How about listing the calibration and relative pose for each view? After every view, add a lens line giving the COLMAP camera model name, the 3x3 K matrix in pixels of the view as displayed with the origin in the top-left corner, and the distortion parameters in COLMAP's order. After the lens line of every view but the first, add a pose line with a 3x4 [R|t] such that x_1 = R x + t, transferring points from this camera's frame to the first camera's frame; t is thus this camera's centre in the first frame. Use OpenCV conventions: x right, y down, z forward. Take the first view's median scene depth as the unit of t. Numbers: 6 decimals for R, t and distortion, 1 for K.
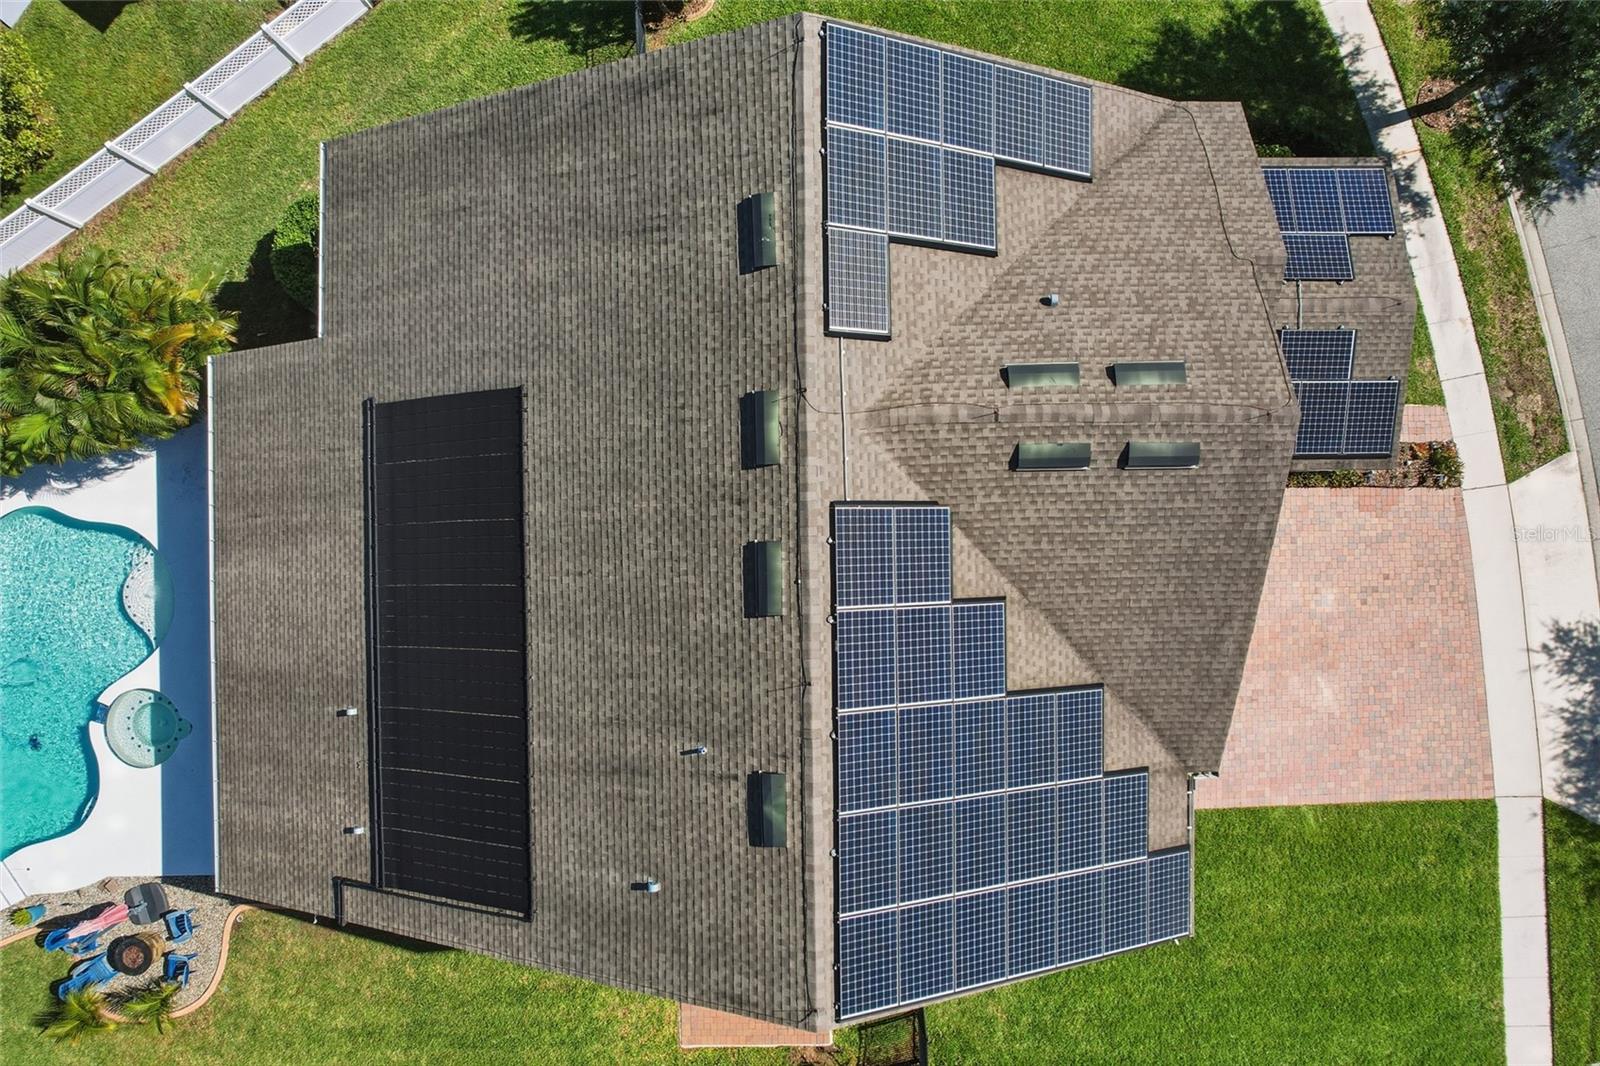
lens RADIAL K [[1019.5, 0, 806.6], [0, 1019.5, 537.5], [0, 0, 1]] dist [-0.070709, 0.062473]
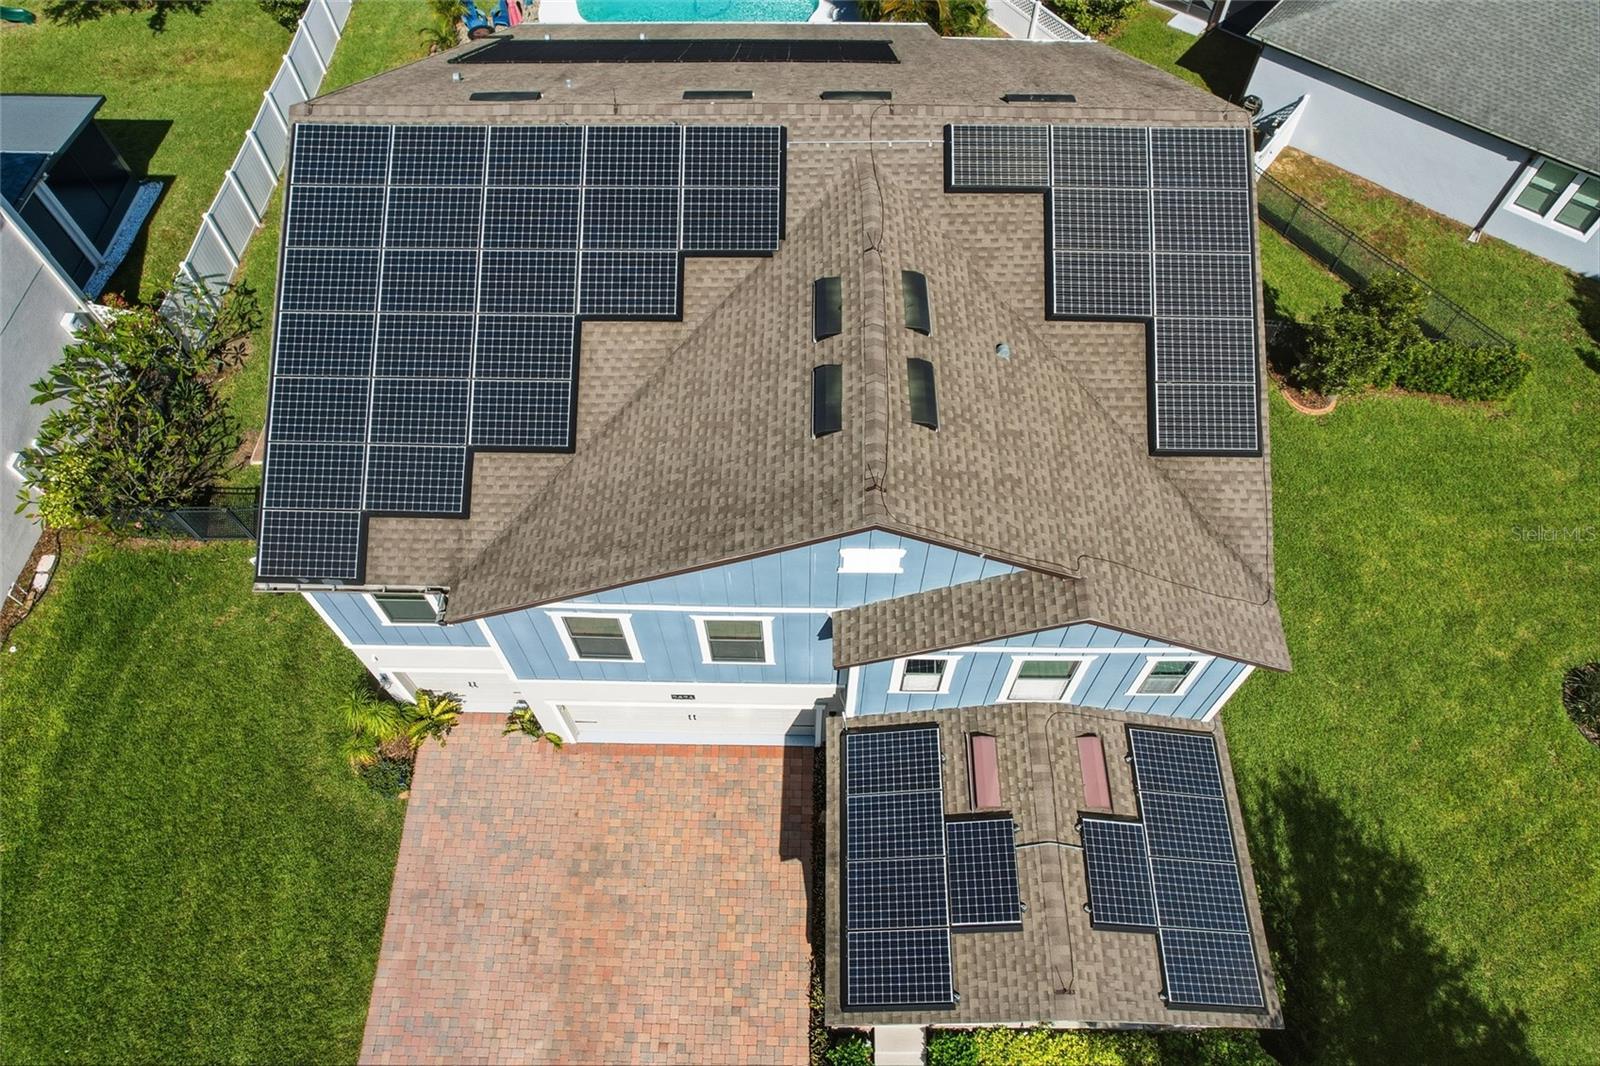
lens RADIAL K [[1019.5, 0, 806.6], [0, 1019.5, 537.5], [0, 0, 1]] dist [-0.070709, 0.062473]
pose [[-0.027179, 0.846759, -0.531282, 0.743449], [-0.999628, -0.021870, 0.016283, -0.065695], [0.002168, 0.531527, 0.847038, 0.272629]]
